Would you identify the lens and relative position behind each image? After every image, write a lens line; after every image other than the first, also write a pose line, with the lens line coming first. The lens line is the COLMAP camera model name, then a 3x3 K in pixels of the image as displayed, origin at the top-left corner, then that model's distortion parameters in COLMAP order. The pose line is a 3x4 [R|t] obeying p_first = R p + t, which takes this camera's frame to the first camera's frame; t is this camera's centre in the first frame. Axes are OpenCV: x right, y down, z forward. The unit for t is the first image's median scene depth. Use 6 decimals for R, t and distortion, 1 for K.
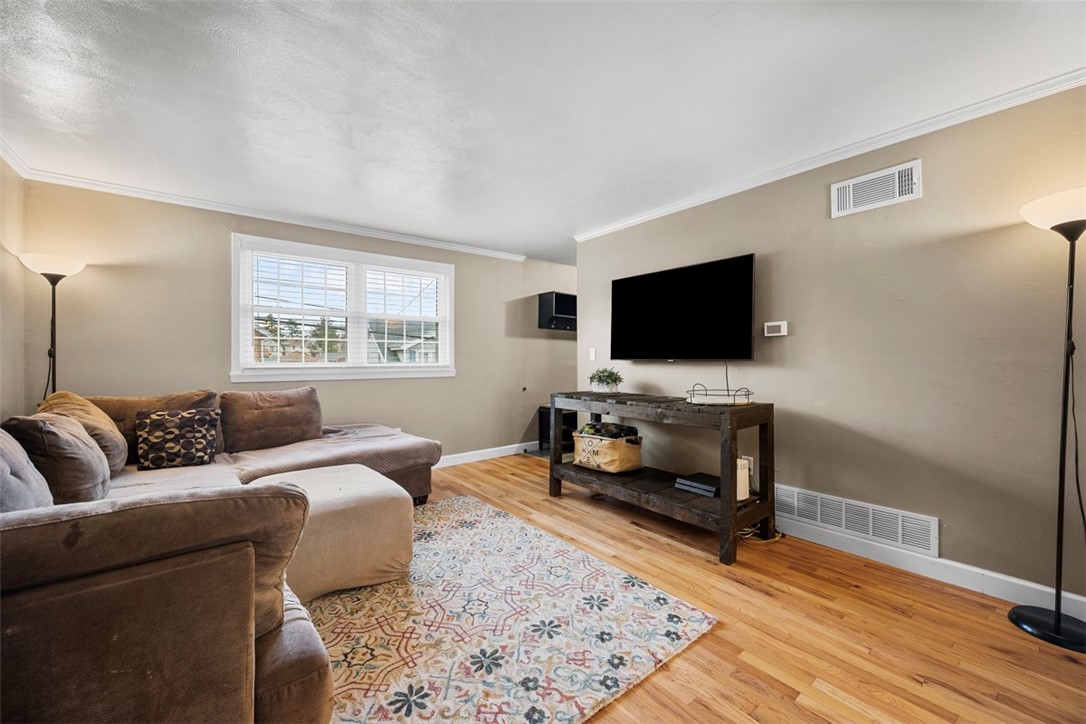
lens RADIAL K [[427.0, 0, 539.2], [0, 427.0, 356.1], [0, 0, 1]] dist [-0.001448, -0.000268]
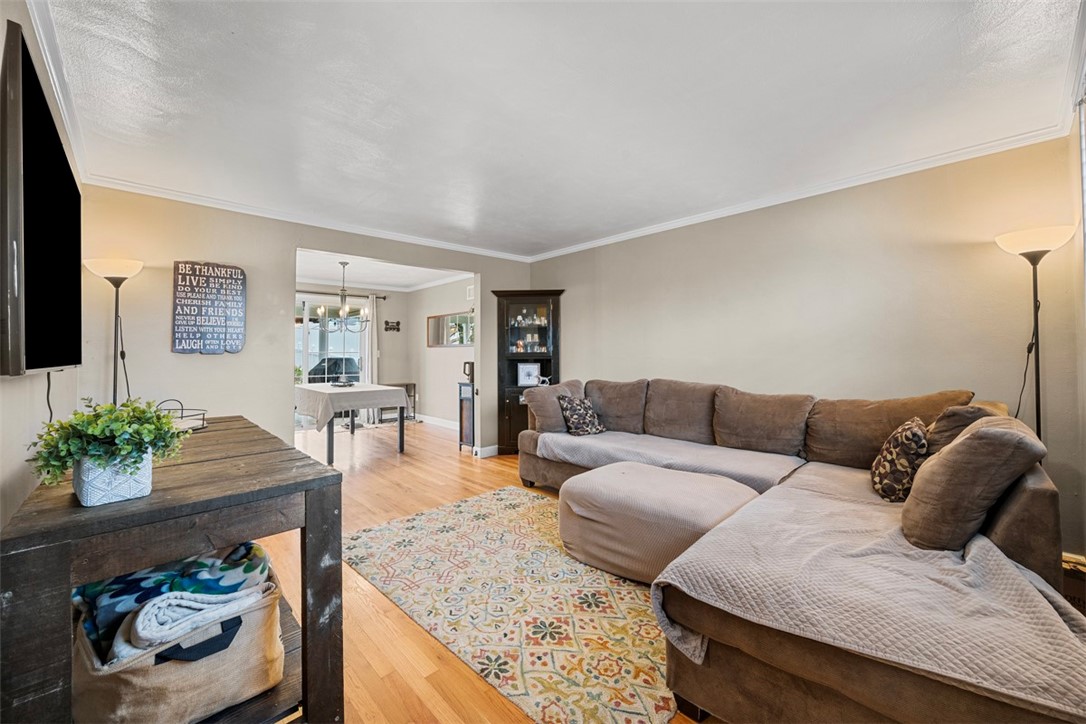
lens RADIAL K [[427.0, 0, 538.0], [0, 427.0, 346.2], [0, 0, 1]] dist [-0.001448, -0.000268]
pose [[-0.993315, 0.005849, -0.115290, -0.094813], [0.008649, 0.999679, -0.023797, 0.001371], [0.115113, -0.024635, -0.993047, 1.738903]]
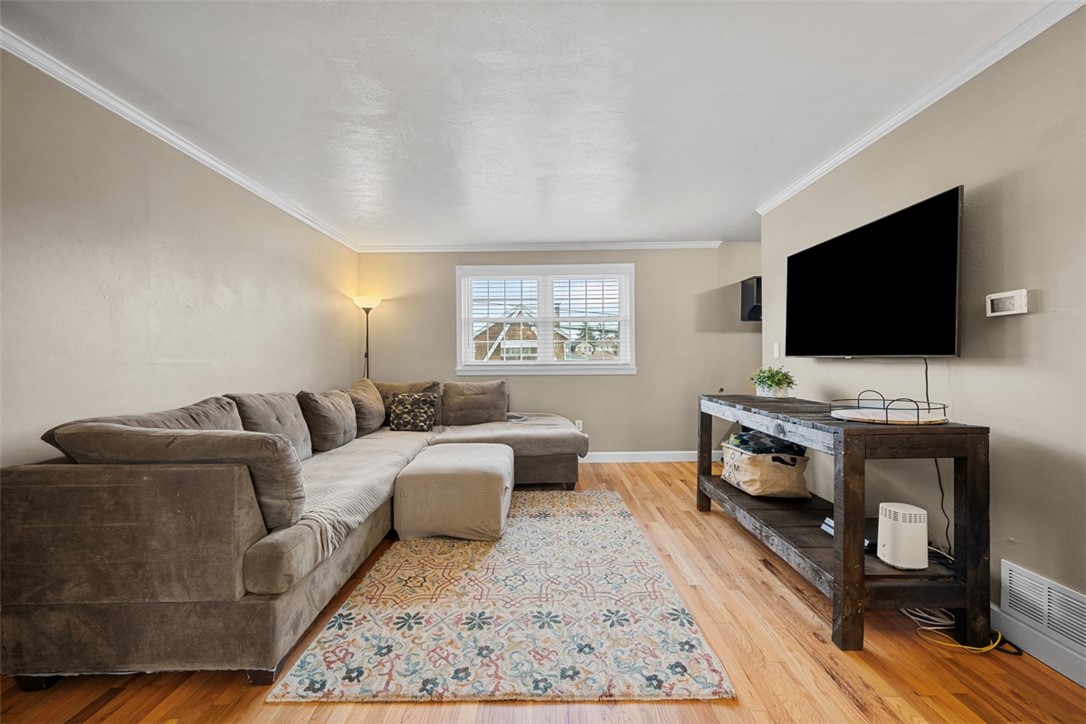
lens RADIAL K [[427.0, 0, 539.0], [0, 427.0, 356.4], [0, 0, 1]] dist [-0.001448, -0.000268]
pose [[0.779454, -0.007083, -0.626420, 0.432197], [0.010701, 0.999941, 0.002009, 0.002096], [0.626368, -0.008269, 0.779483, 0.128439]]
